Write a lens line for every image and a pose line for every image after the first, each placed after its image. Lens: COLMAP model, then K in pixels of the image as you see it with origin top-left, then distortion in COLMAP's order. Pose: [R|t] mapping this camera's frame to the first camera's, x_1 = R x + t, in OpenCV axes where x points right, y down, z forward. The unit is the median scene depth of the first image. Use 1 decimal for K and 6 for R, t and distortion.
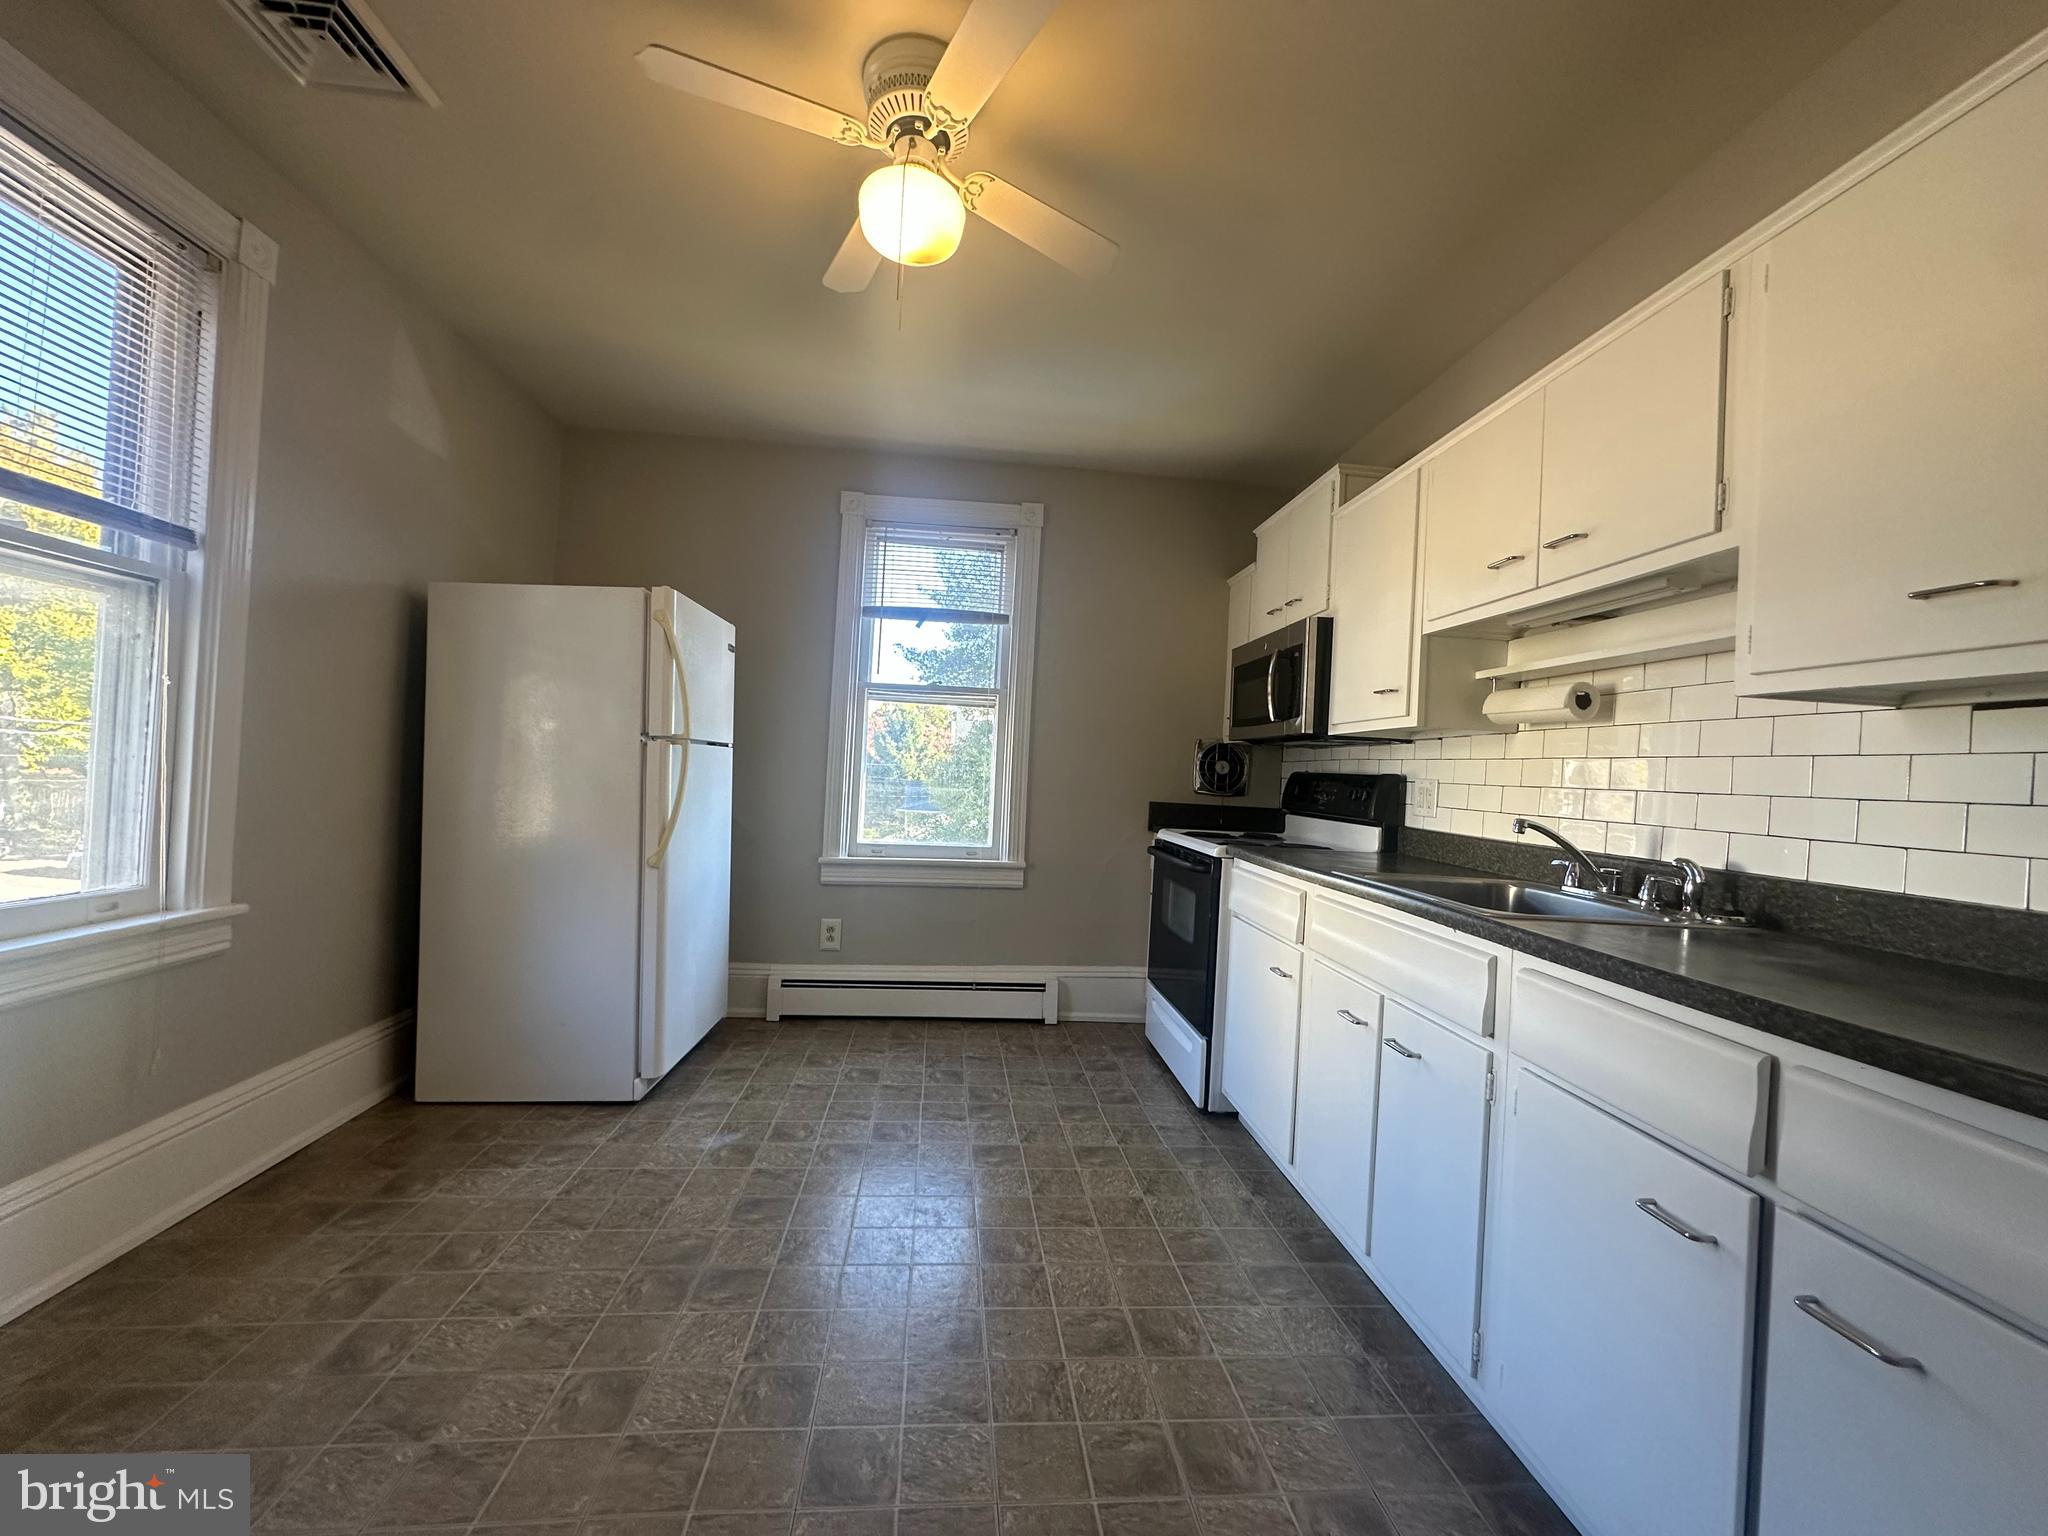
lens RADIAL K [[822.3, 0, 1019.6], [0, 822.3, 764.9], [0, 0, 1]] dist [-0.002381, -0.000428]
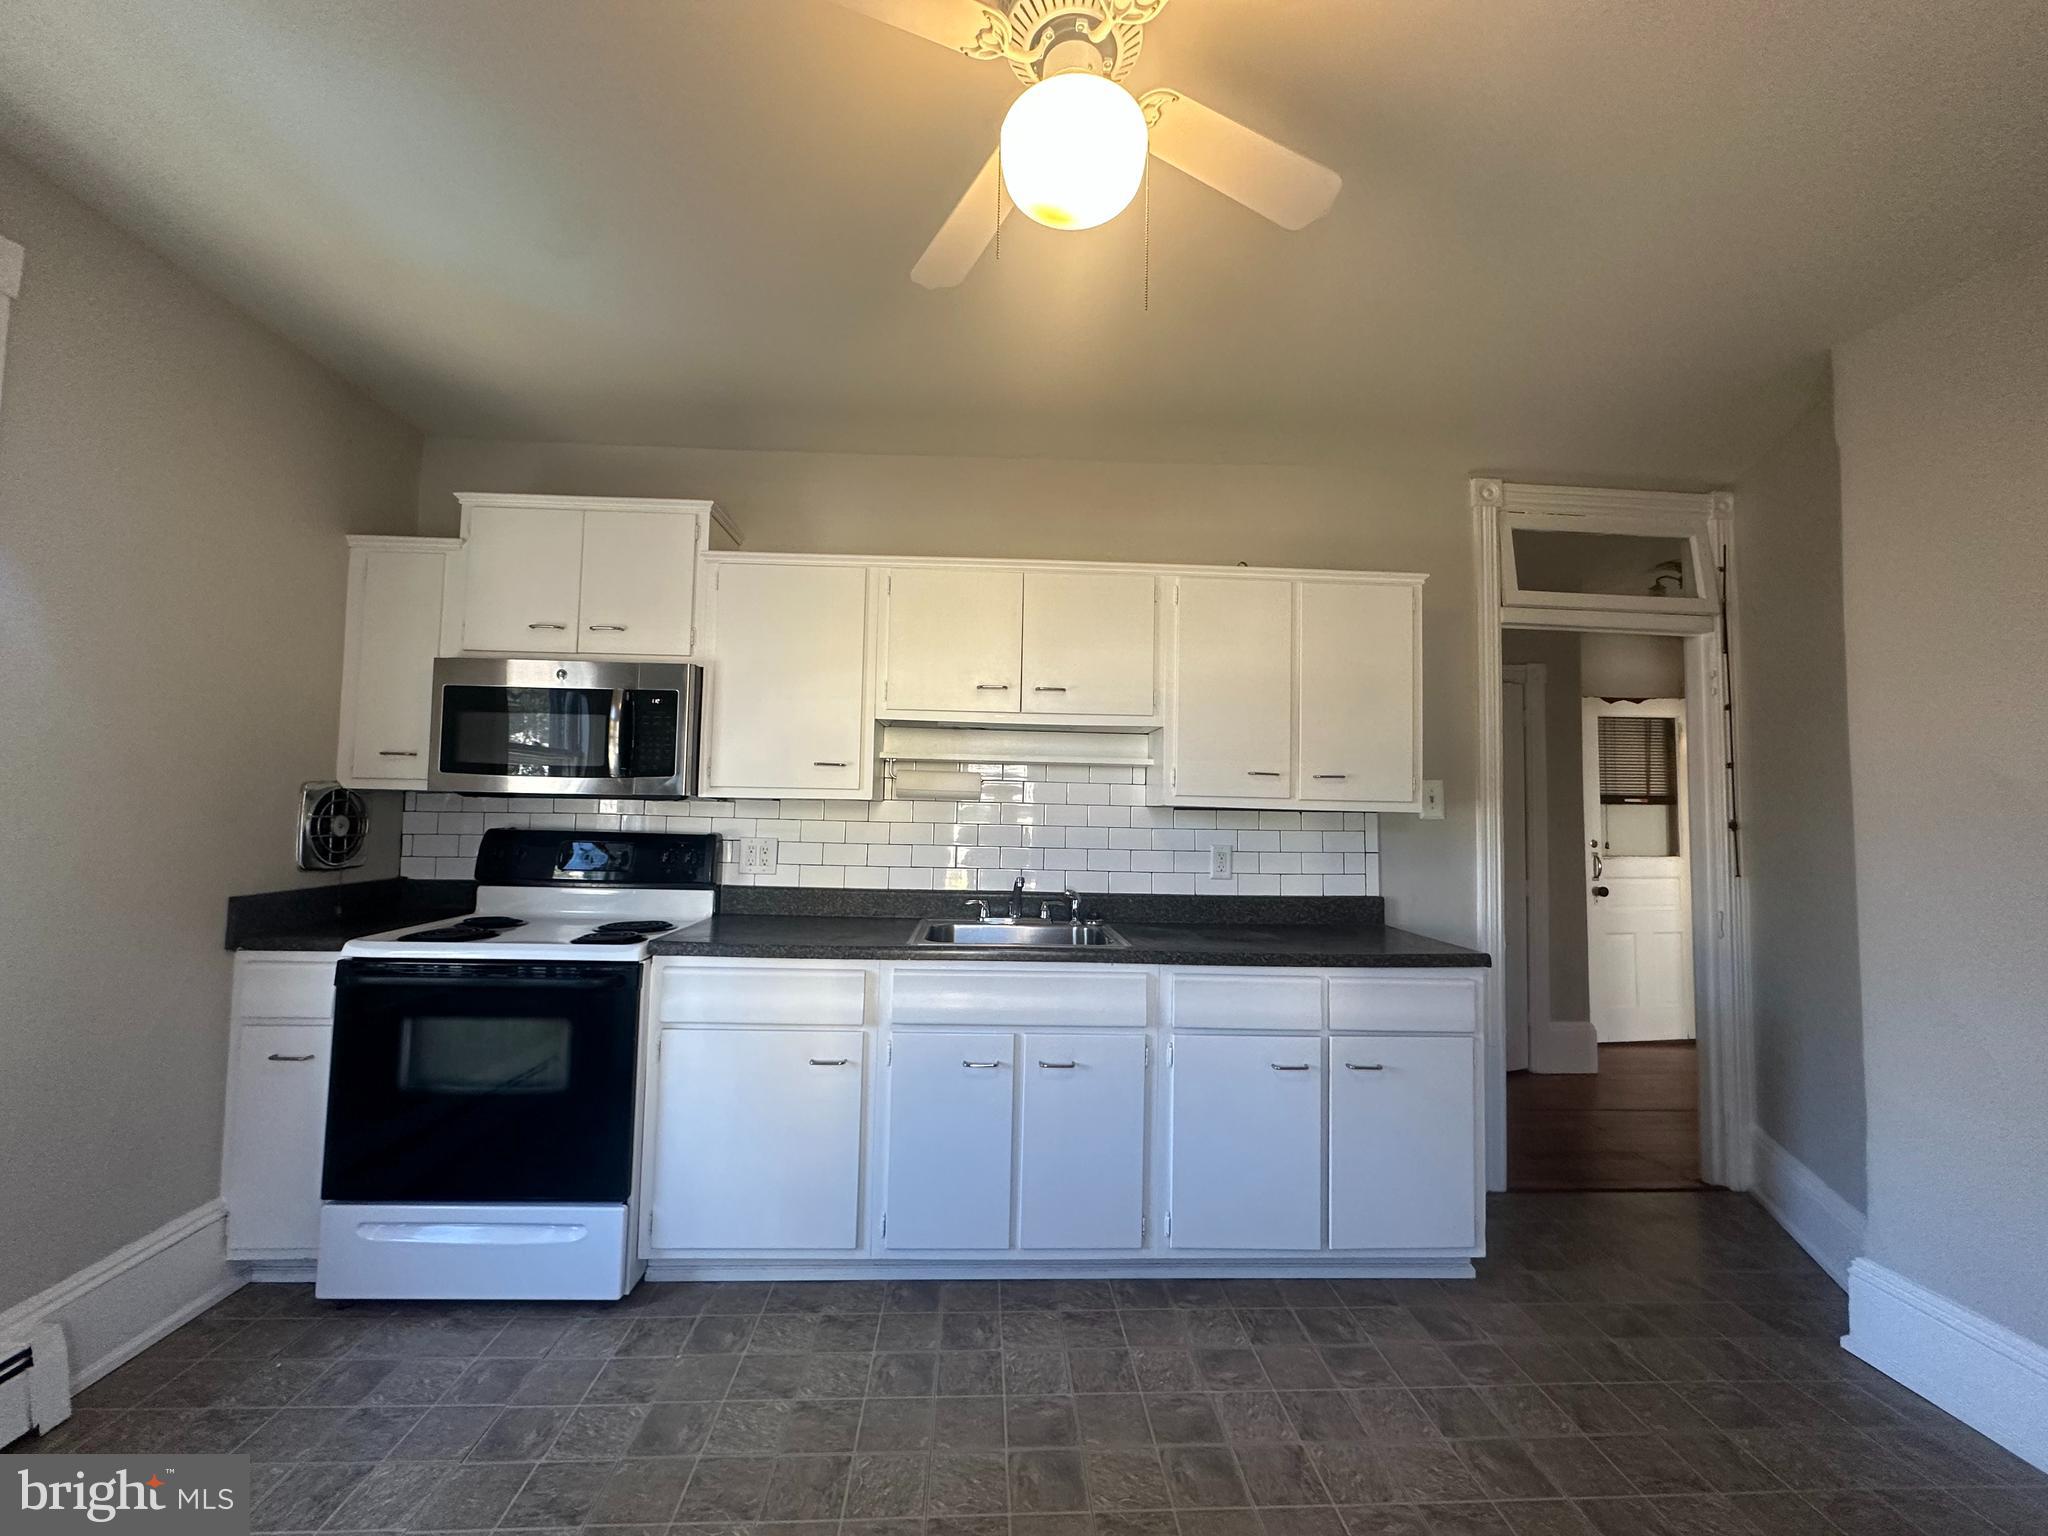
lens RADIAL K [[822.3, 0, 1018.0], [0, 822.3, 765.3], [0, 0, 1]] dist [-0.002381, -0.000428]
pose [[0.035897, -0.001416, 0.999355, -0.511340], [-0.027853, 0.999609, 0.002417, -0.082642], [-0.998967, -0.027921, 0.035843, 0.610655]]
